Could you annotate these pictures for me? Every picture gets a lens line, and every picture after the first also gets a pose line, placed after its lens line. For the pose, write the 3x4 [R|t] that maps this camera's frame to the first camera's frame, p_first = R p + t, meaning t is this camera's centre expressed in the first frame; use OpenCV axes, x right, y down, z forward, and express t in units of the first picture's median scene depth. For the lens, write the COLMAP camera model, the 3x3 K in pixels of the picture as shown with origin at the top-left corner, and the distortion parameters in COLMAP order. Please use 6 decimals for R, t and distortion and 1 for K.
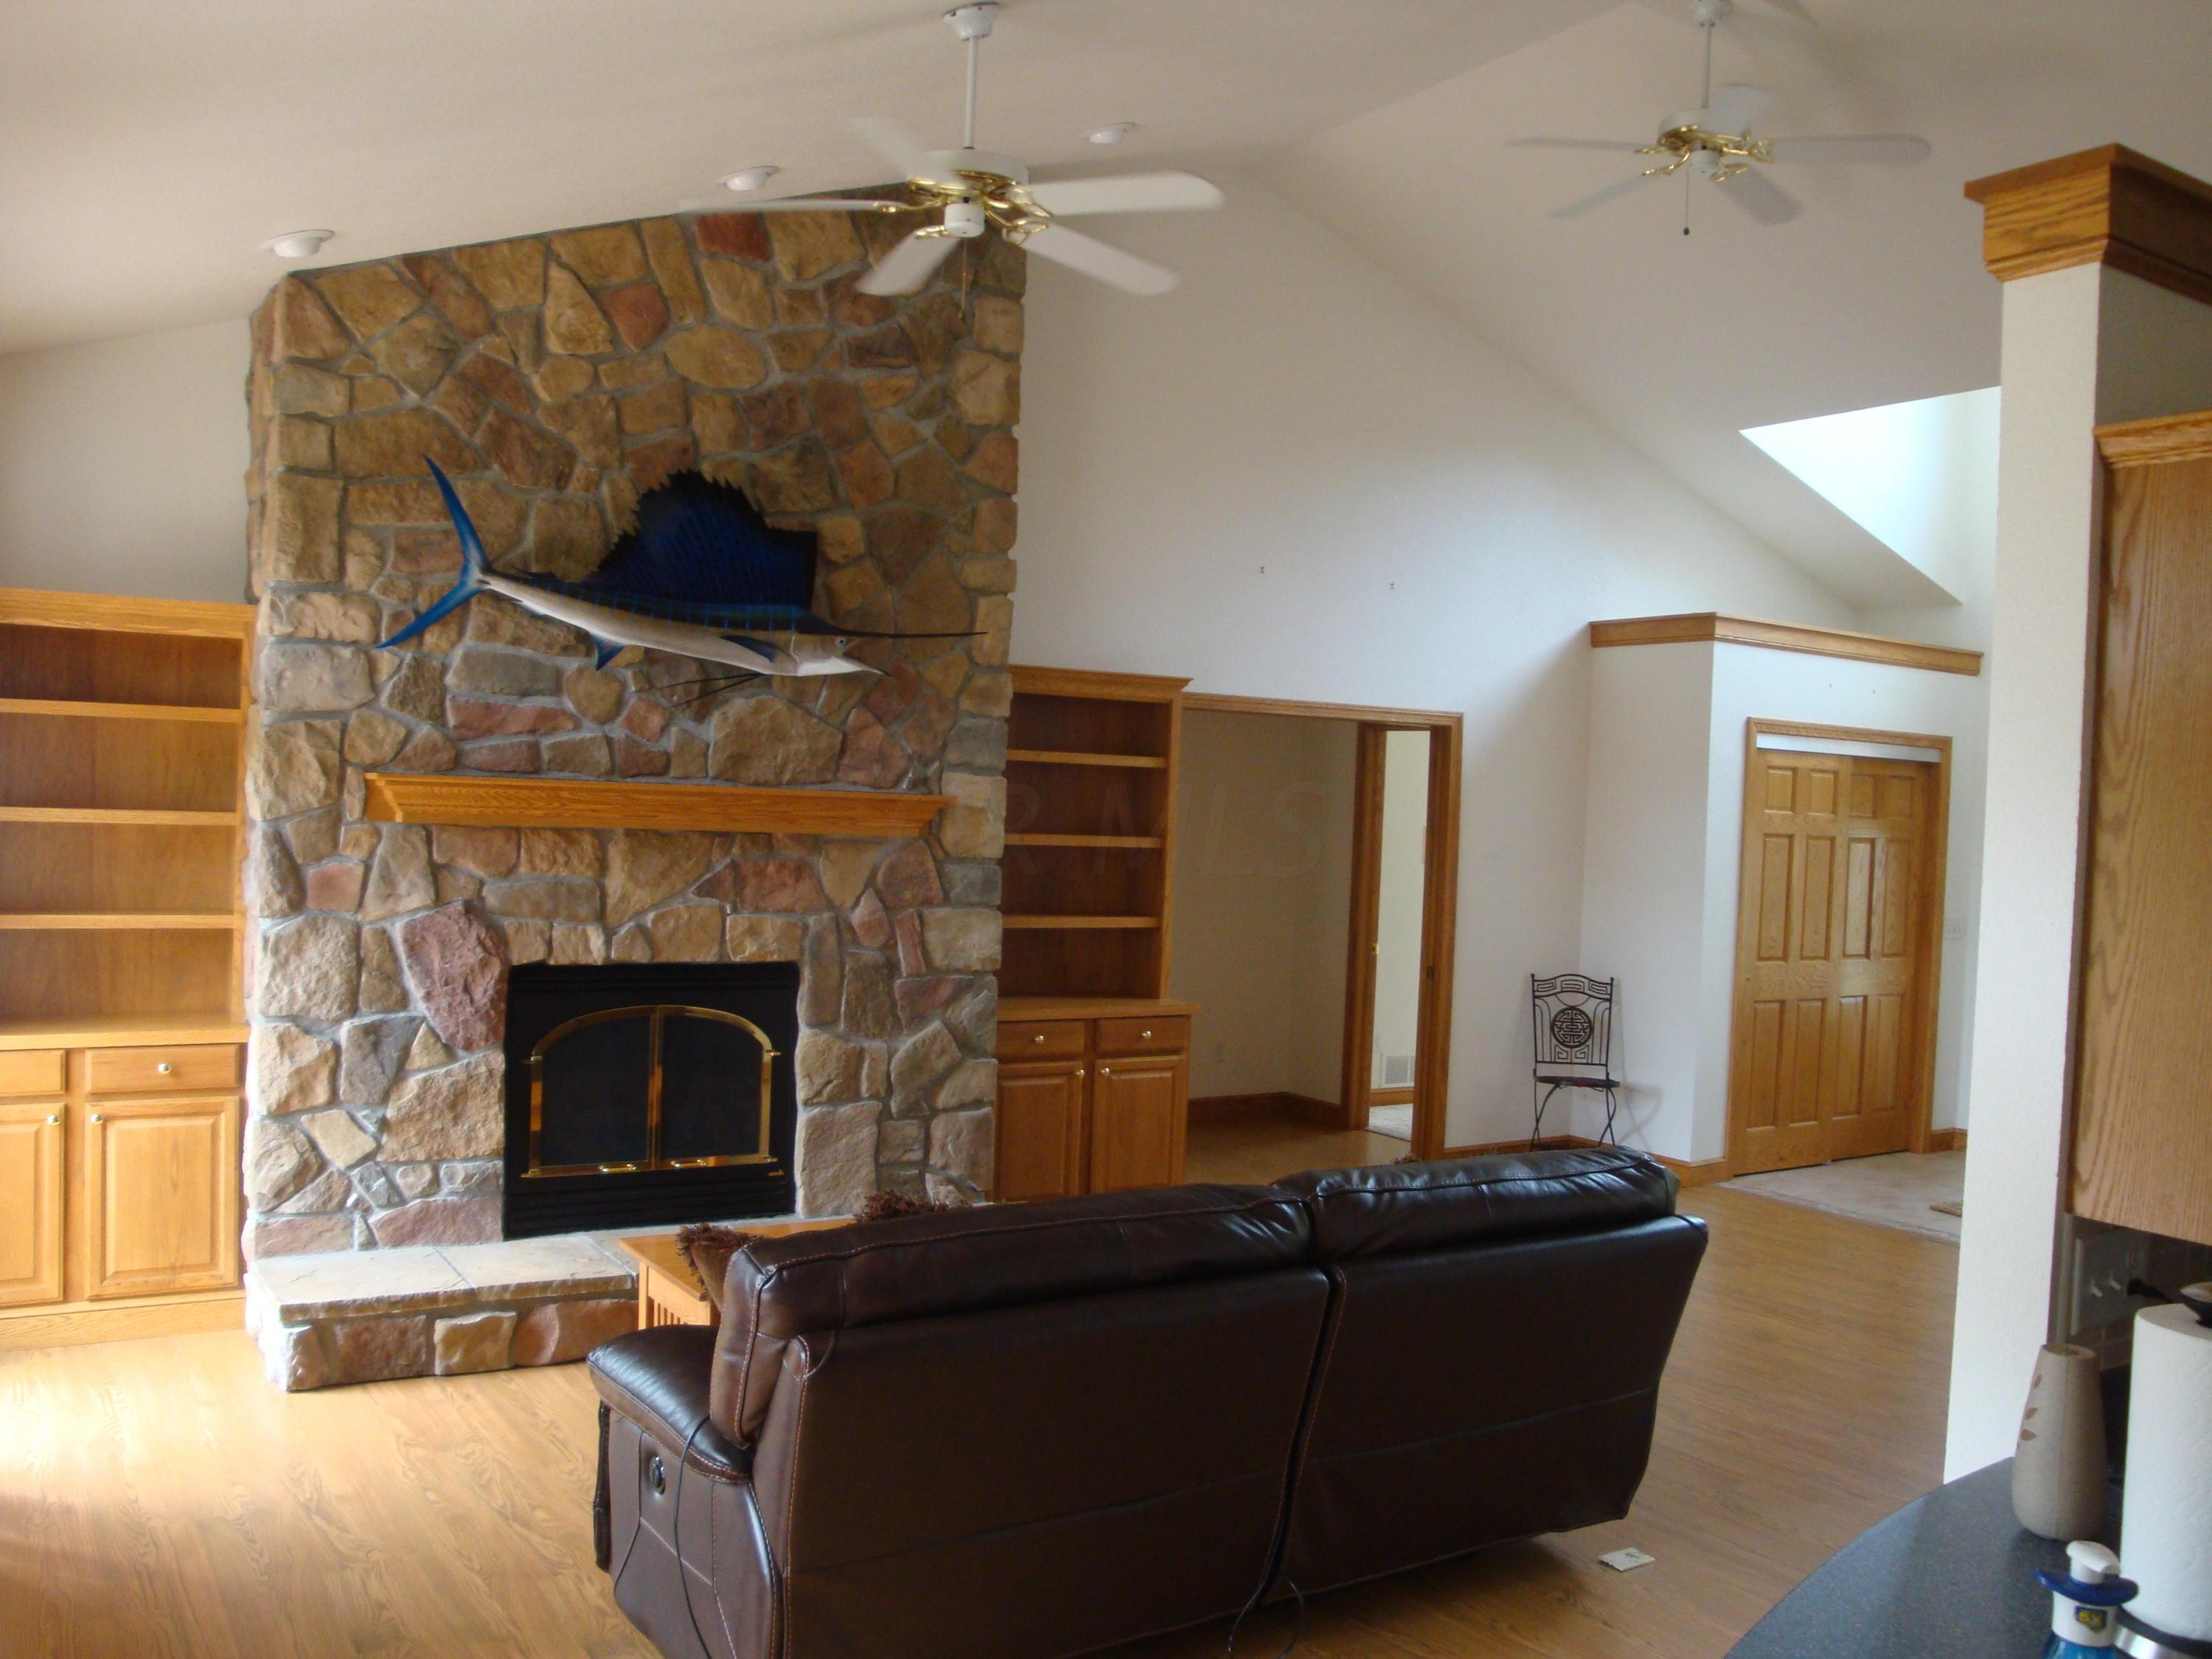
lens RADIAL K [[1843.9, 0, 1106.0], [0, 1843.9, 829.5], [0, 0, 1]] dist [-0.161749, 0.147784]
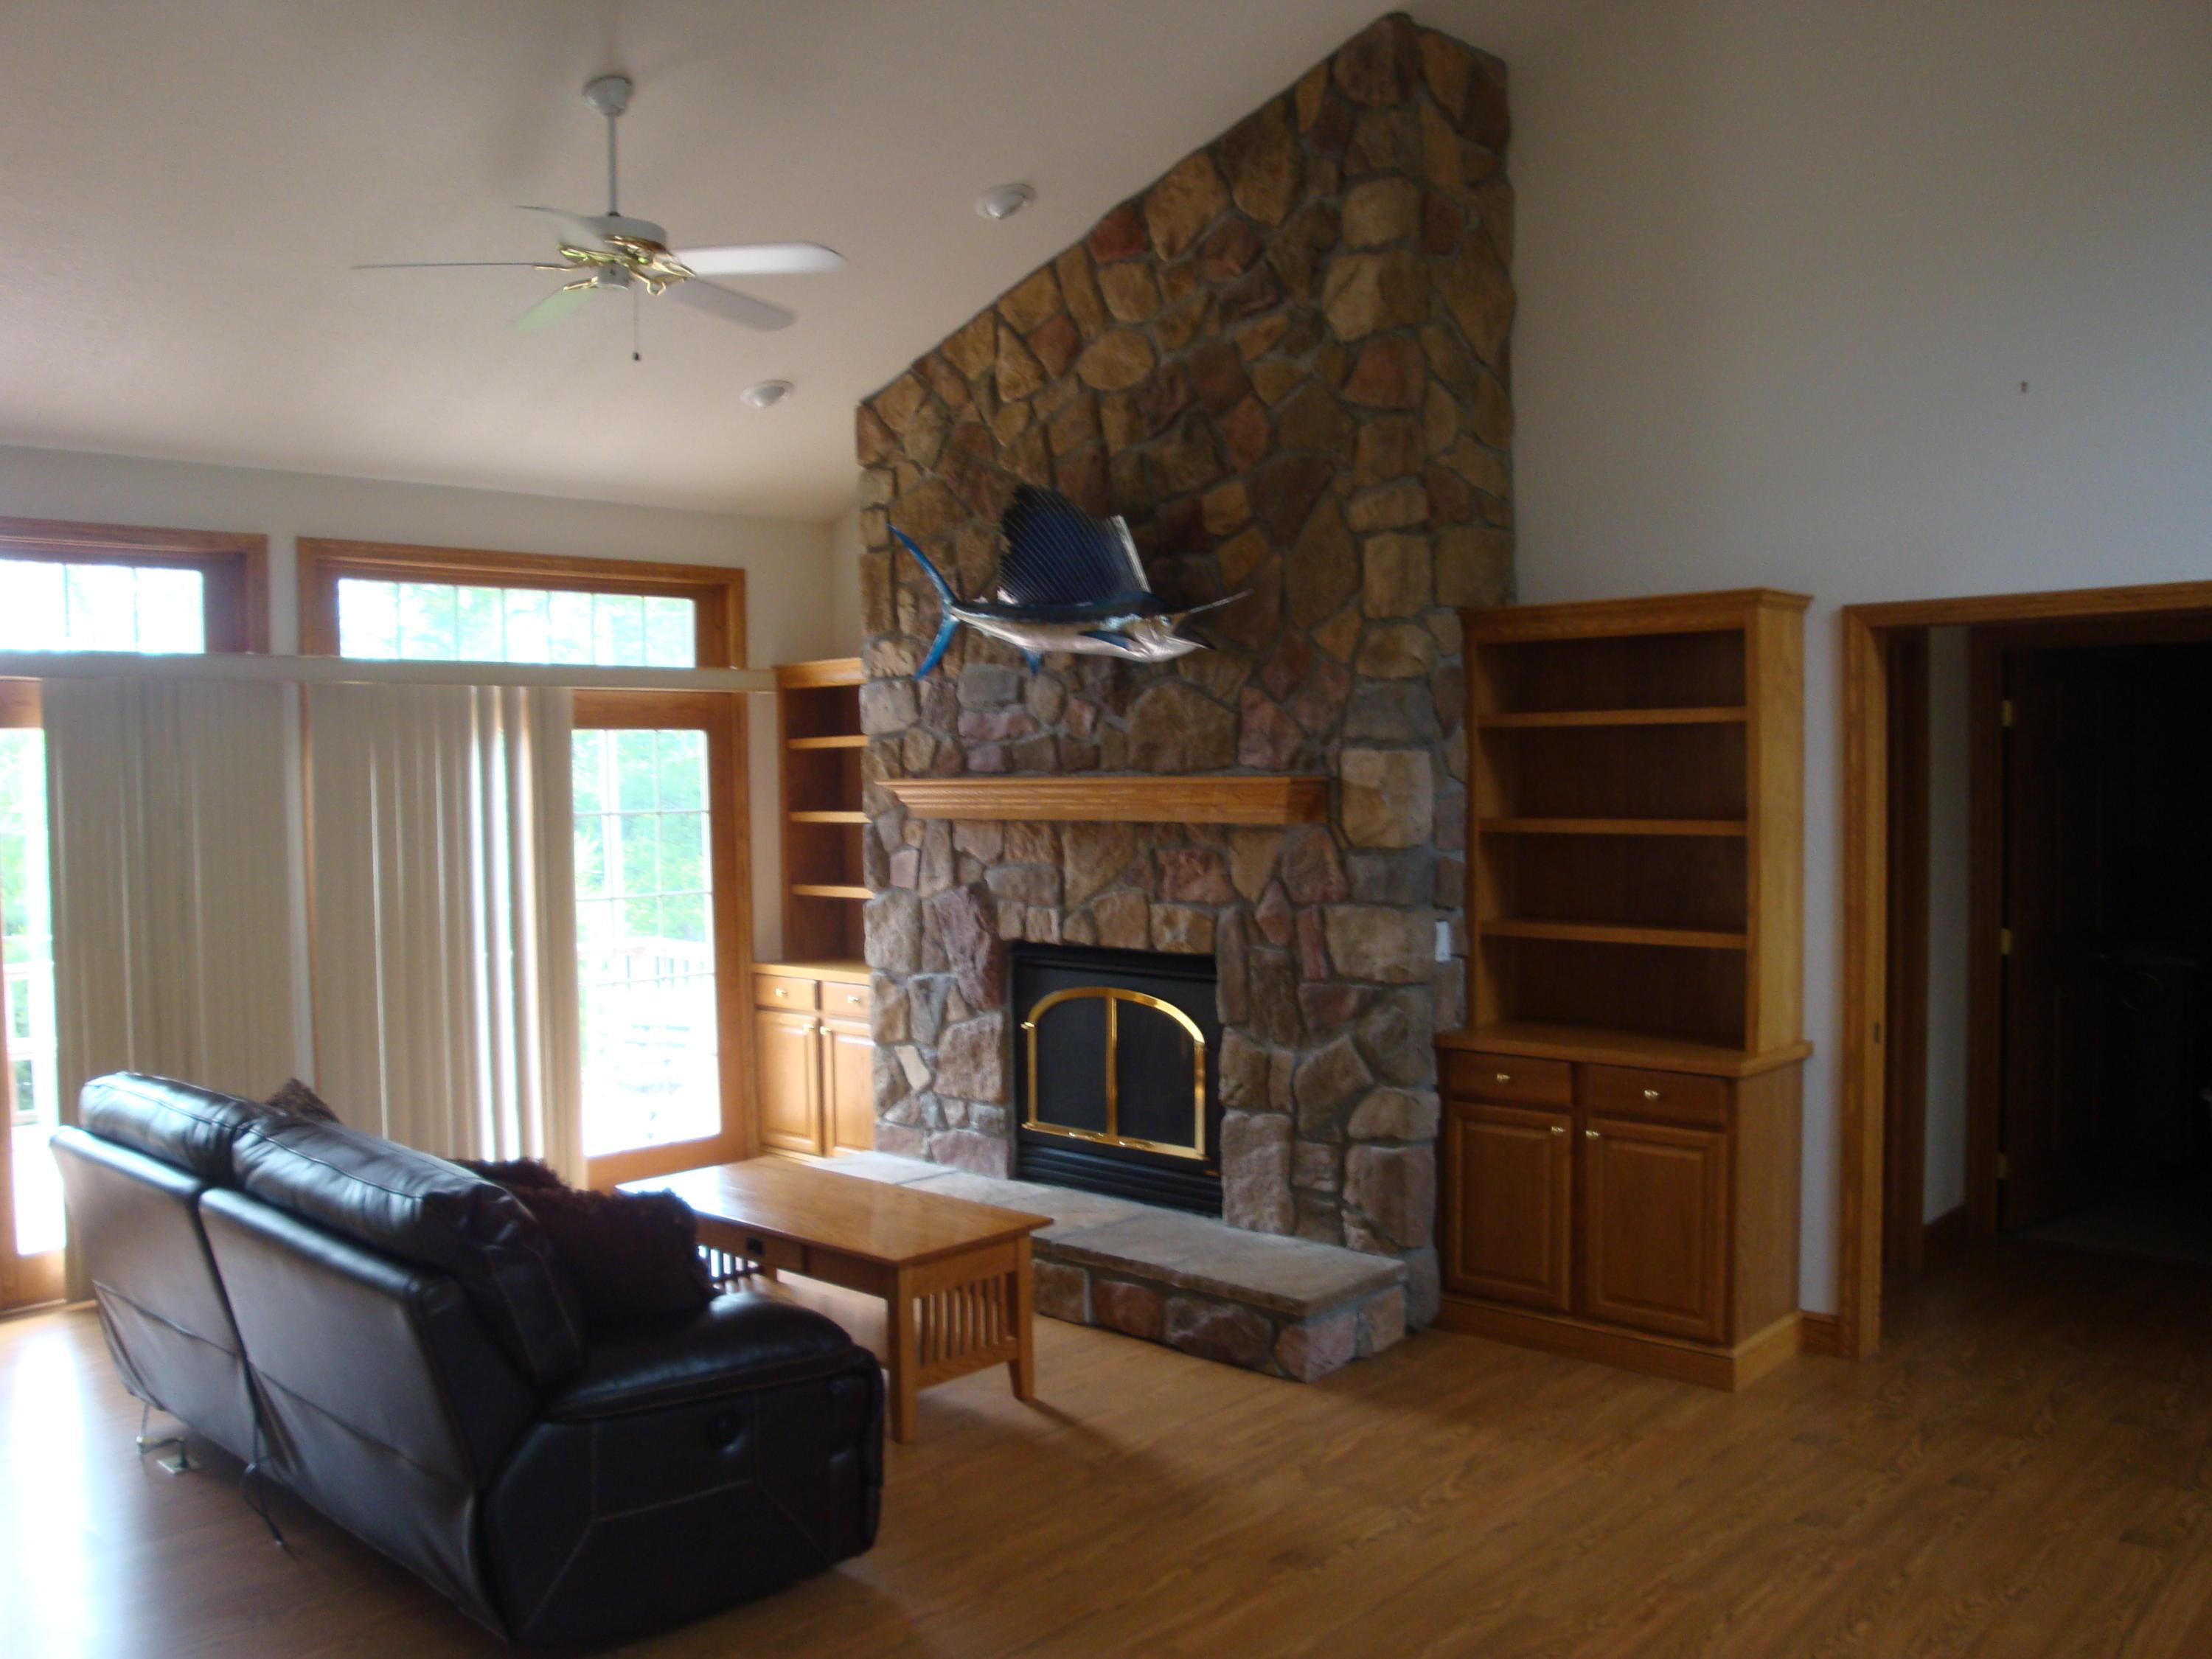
lens RADIAL K [[1843.9, 0, 1106.0], [0, 1843.9, 829.5], [0, 0, 1]] dist [-0.161749, 0.147784]
pose [[0.252400, -0.010722, -0.967564, 0.756981], [0.007790, 0.999929, -0.009048, 0.014483], [0.967592, -0.005254, 0.252466, 0.707807]]
